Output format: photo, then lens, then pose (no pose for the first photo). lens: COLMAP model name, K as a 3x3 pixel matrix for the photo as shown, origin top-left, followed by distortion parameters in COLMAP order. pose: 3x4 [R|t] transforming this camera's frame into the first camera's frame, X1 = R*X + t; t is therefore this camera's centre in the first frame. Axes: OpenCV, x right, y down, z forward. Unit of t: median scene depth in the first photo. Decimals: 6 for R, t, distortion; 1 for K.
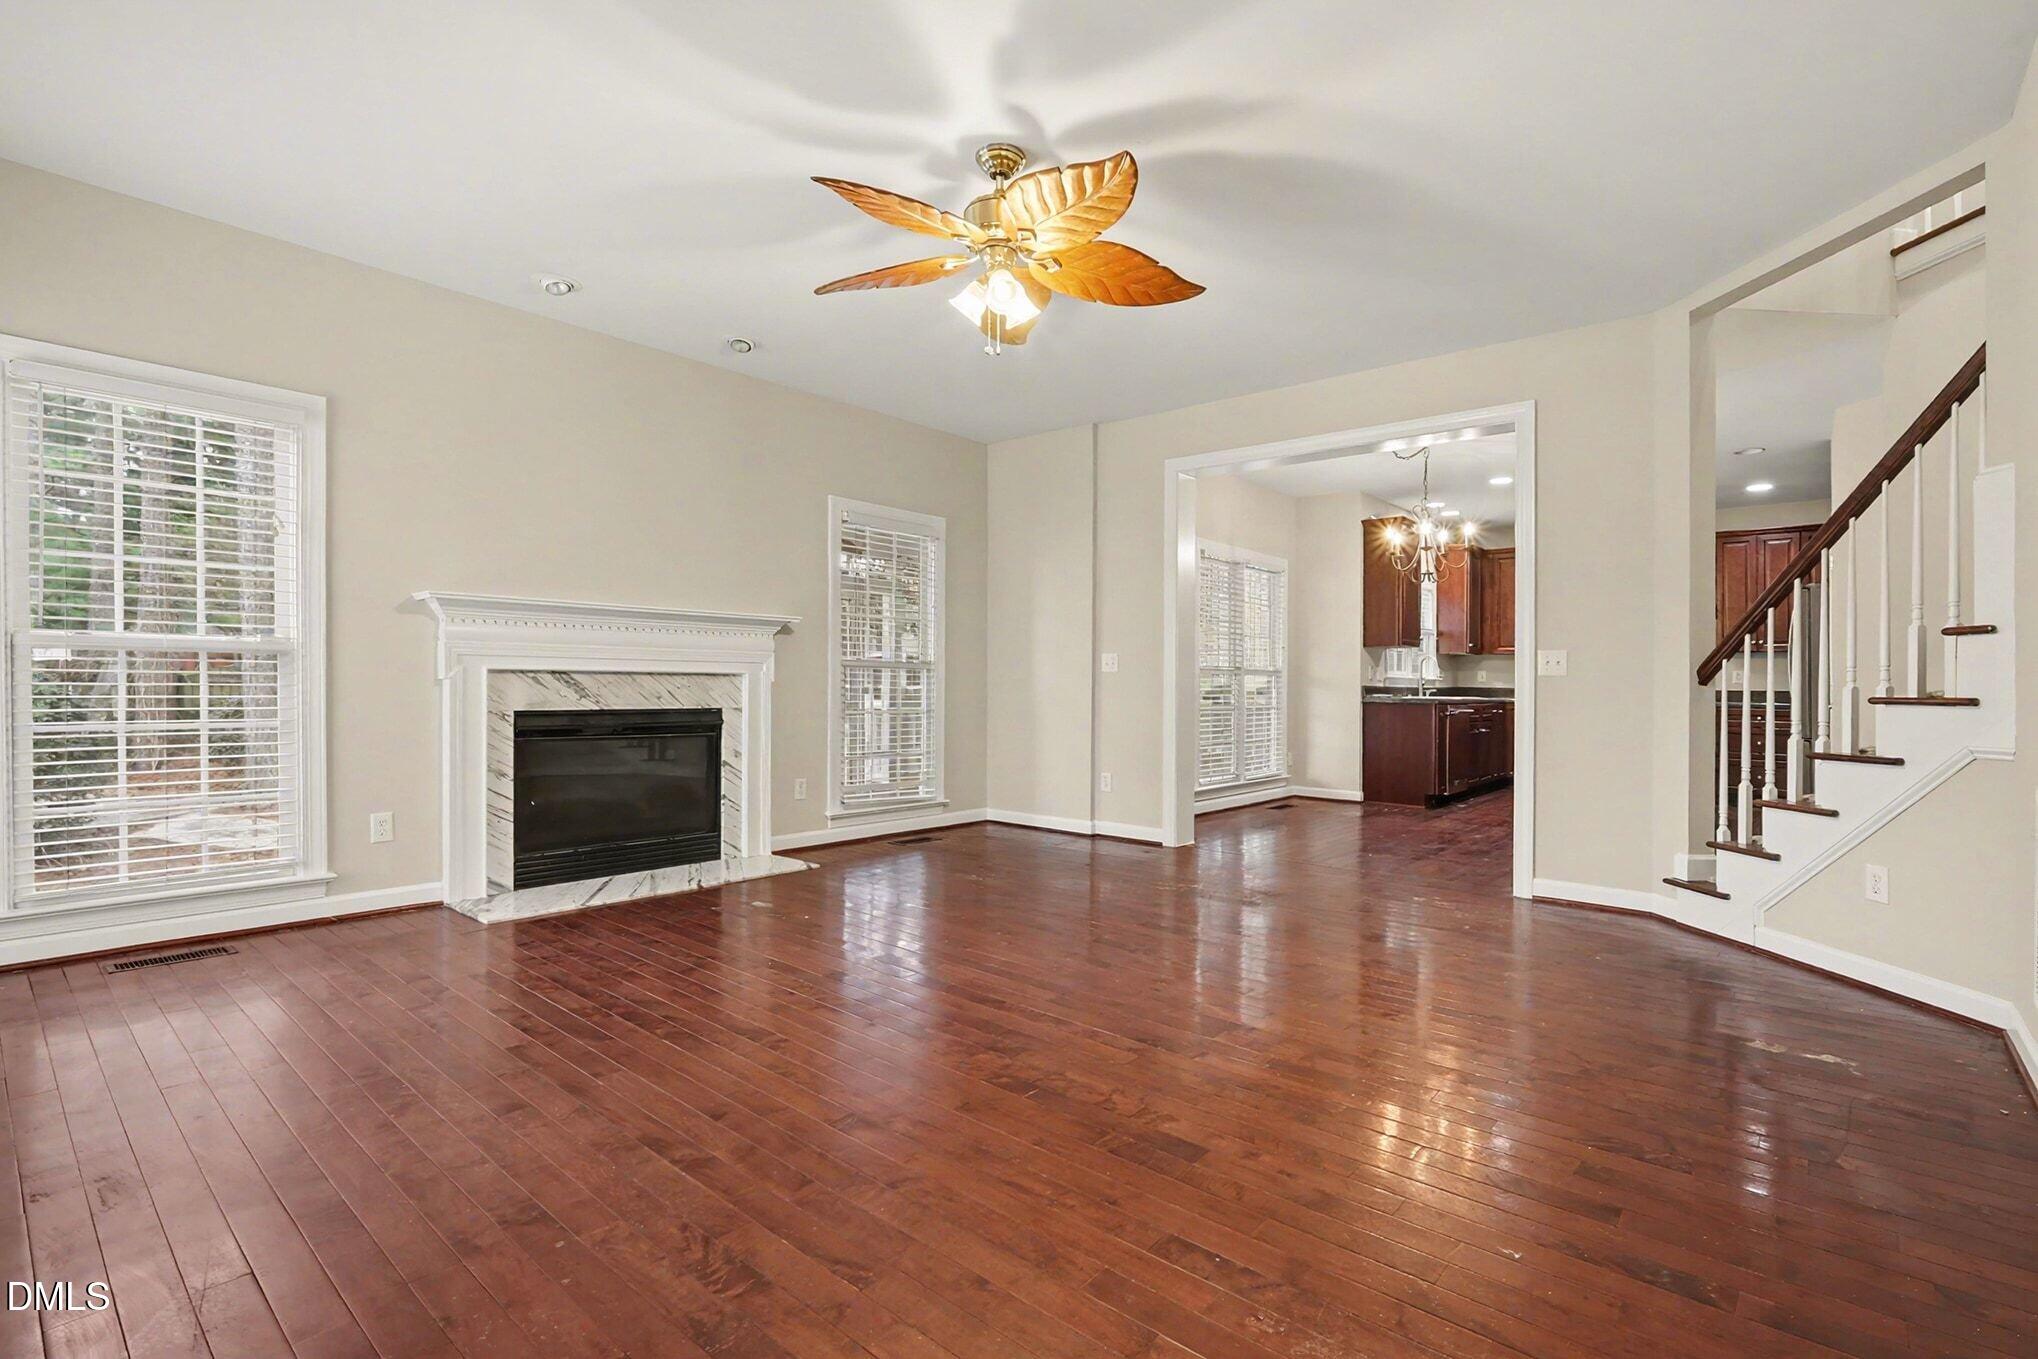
lens RADIAL K [[946.1, 0, 1006.4], [0, 946.1, 683.2], [0, 0, 1]] dist [-0.004760, 0.001580]
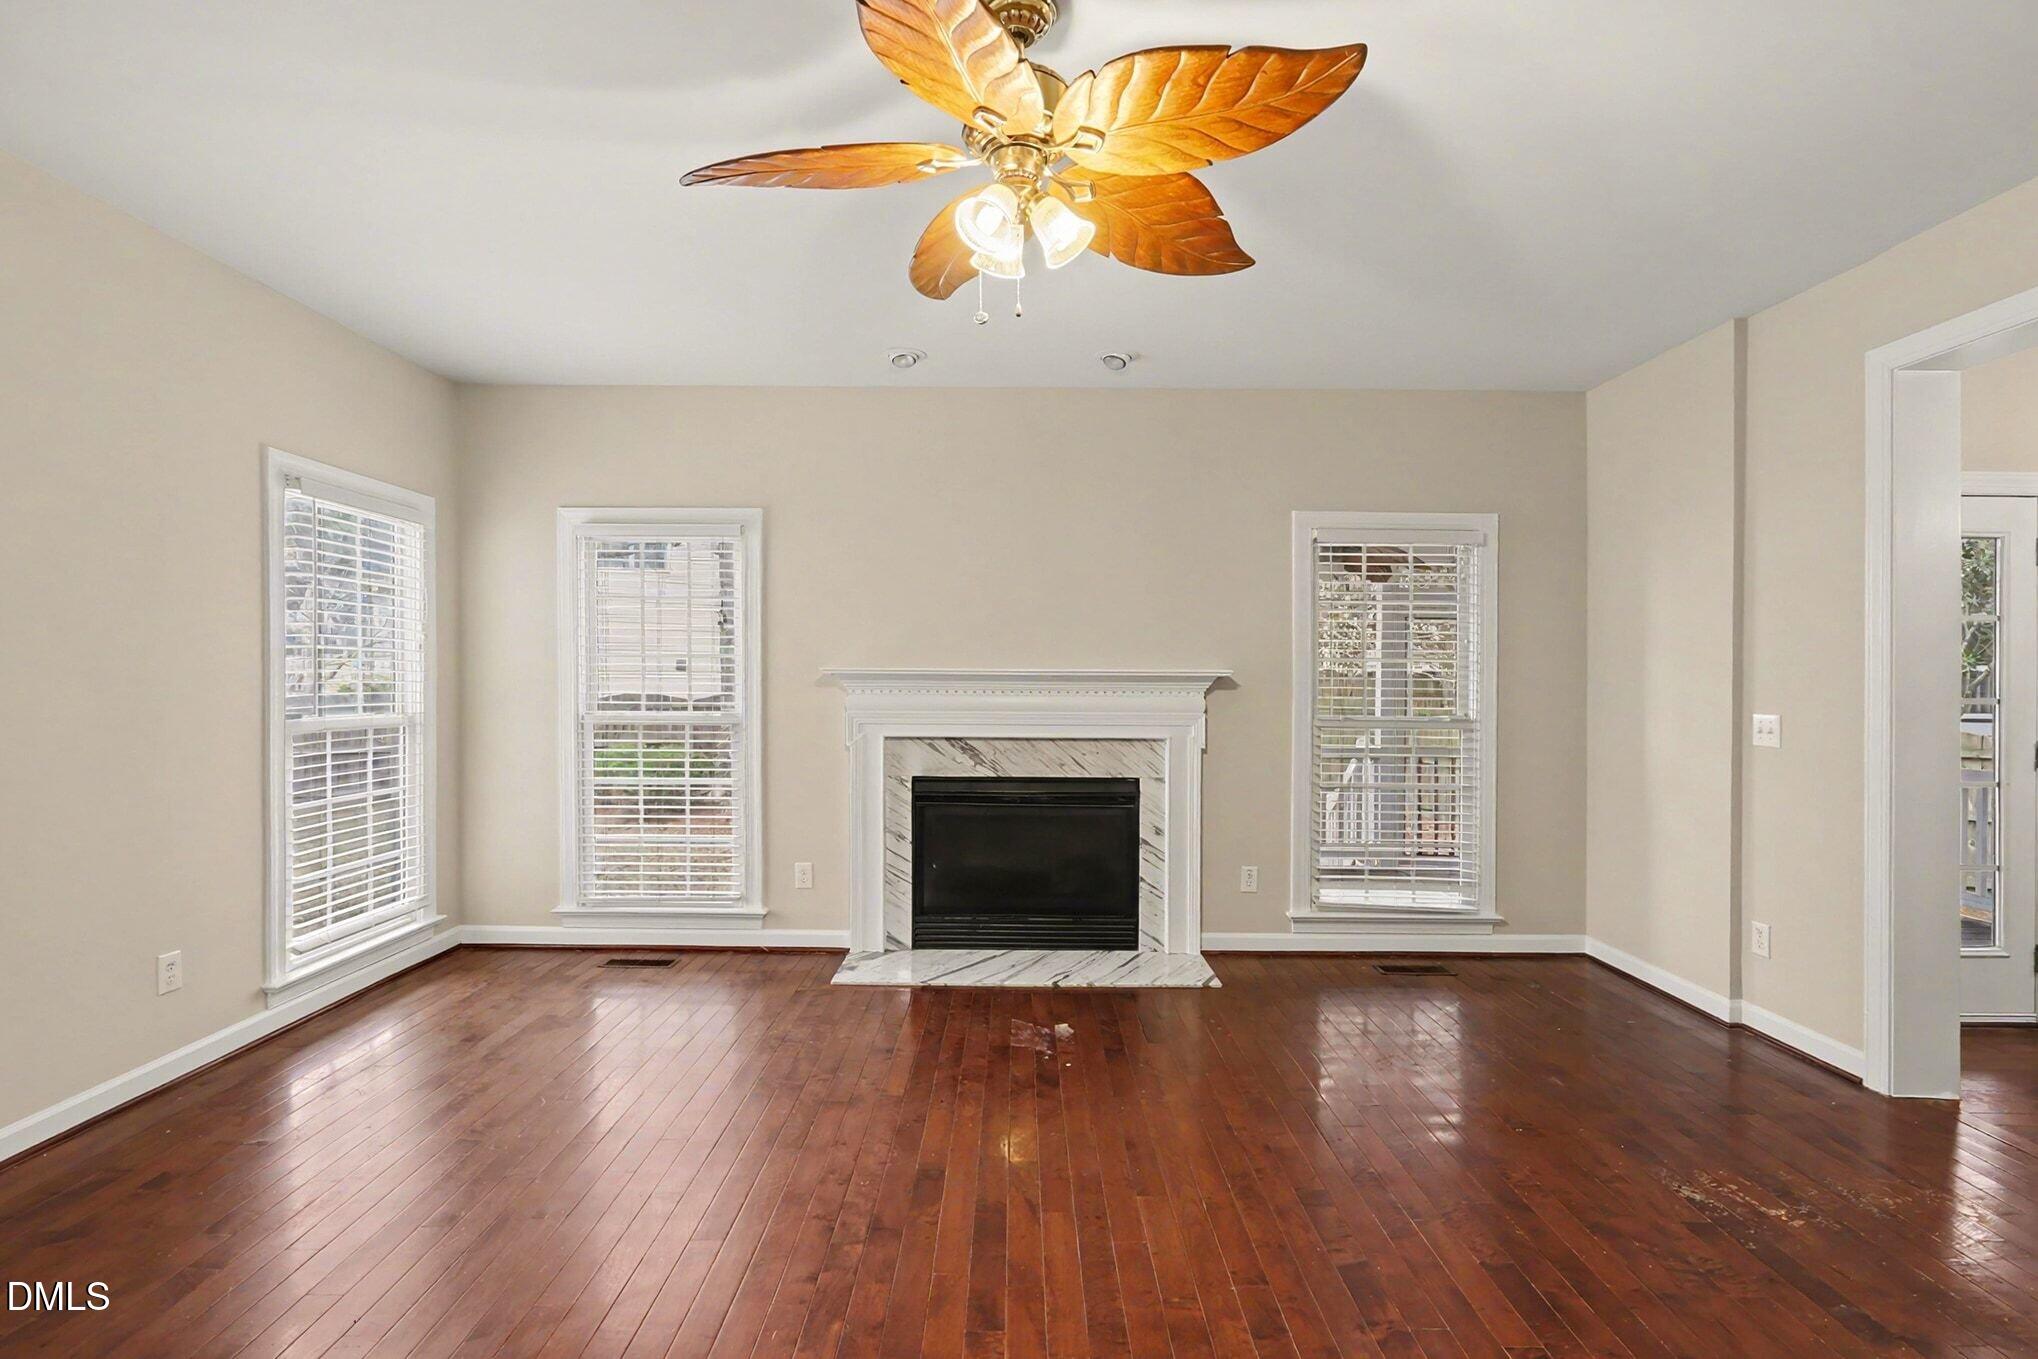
lens RADIAL K [[946.1, 0, 1017.8], [0, 946.1, 690.7], [0, 0, 1]] dist [-0.004760, 0.001580]
pose [[0.654124, -0.001846, -0.756385, 0.288777], [0.001670, 0.999998, -0.000996, -0.053556], [0.756386, -0.000612, 0.654125, 0.343277]]
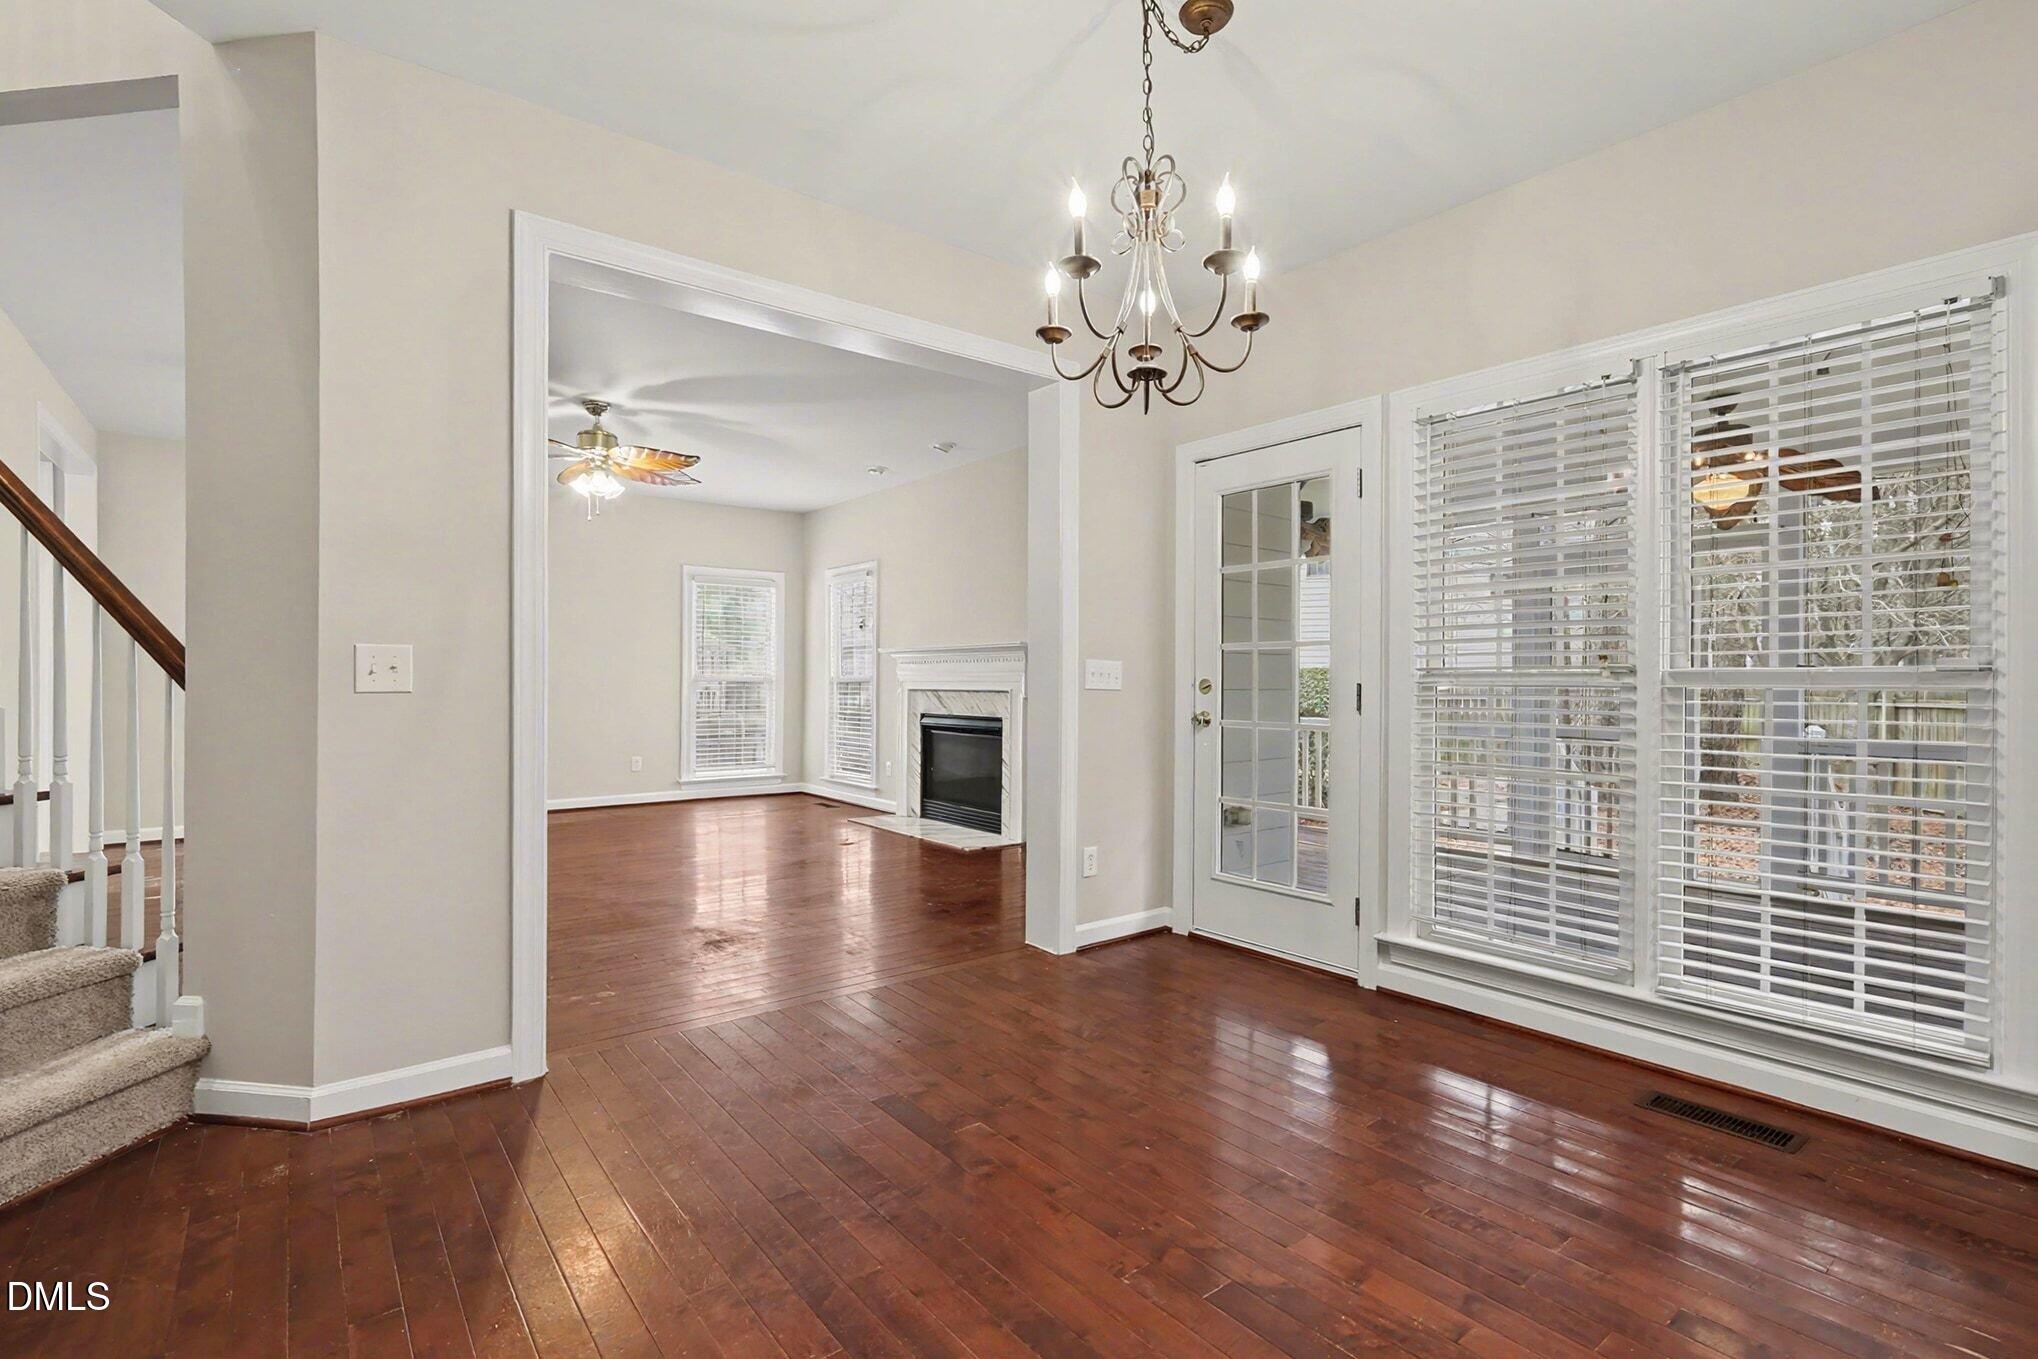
lens RADIAL K [[946.1, 0, 1019.6], [0, 946.1, 679.4], [0, 0, 1]] dist [-0.004760, 0.001580]
pose [[-0.189135, -0.010207, -0.981898, 0.963256], [-0.004750, 0.999944, -0.009480, -0.014155], [0.981940, 0.002871, -0.189173, 1.270105]]
